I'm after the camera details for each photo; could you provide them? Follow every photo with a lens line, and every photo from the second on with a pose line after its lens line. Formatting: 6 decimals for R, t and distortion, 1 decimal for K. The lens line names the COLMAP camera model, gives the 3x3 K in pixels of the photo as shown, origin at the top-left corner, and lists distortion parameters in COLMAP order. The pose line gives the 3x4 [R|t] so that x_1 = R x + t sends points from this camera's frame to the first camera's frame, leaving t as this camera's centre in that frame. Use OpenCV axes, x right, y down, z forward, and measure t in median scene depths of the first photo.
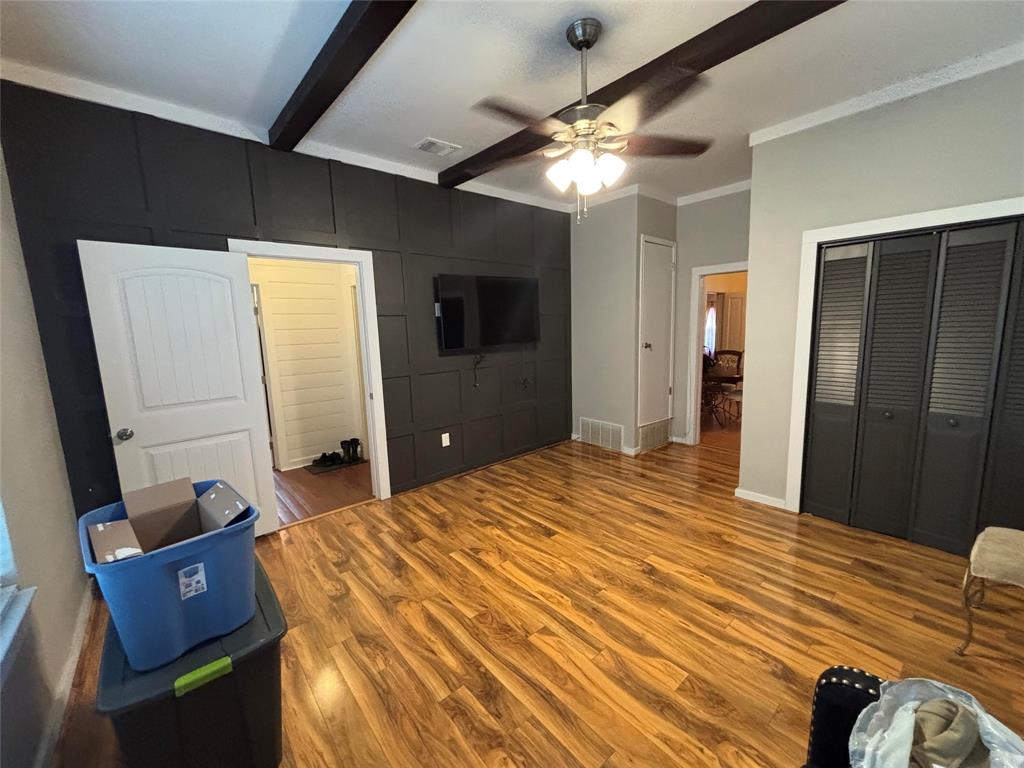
lens RADIAL K [[411.8, 0, 515.0], [0, 411.8, 383.2], [0, 0, 1]] dist [-0.001693, 0.000755]
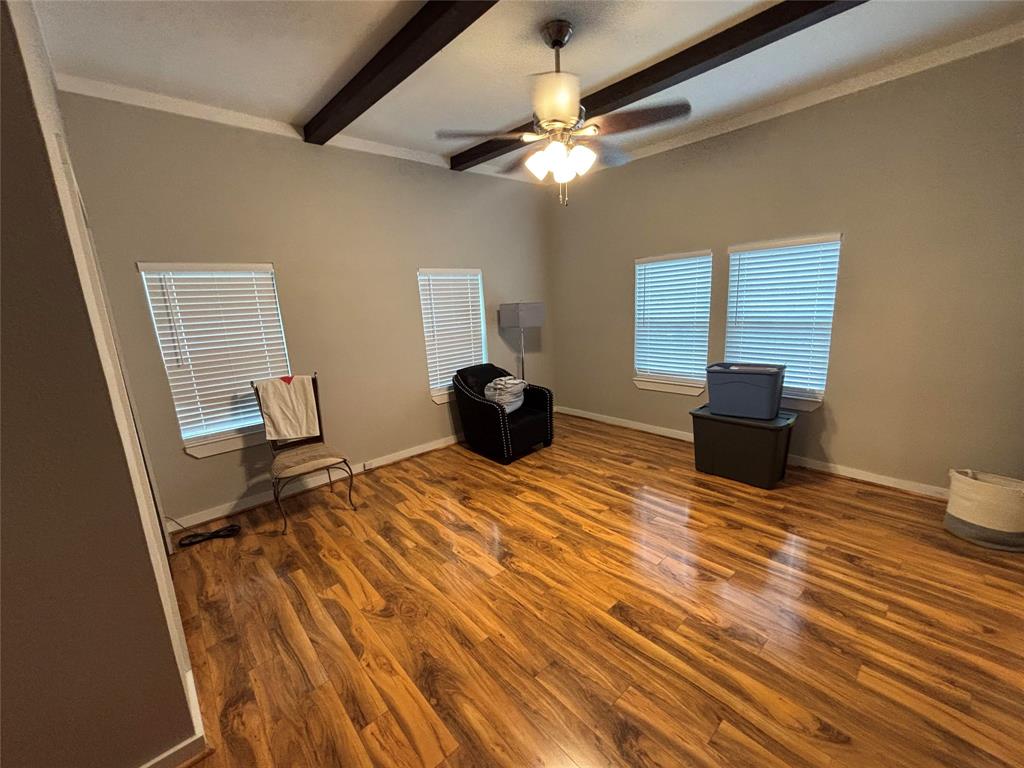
lens RADIAL K [[411.8, 0, 512.8], [0, 411.8, 384.4], [0, 0, 1]] dist [-0.001693, 0.000755]
pose [[-0.996761, 0.080388, 0.002167, 0.269757], [0.076418, 0.938452, 0.336852, -0.264096], [0.025045, 0.335926, -0.941555, 1.771354]]
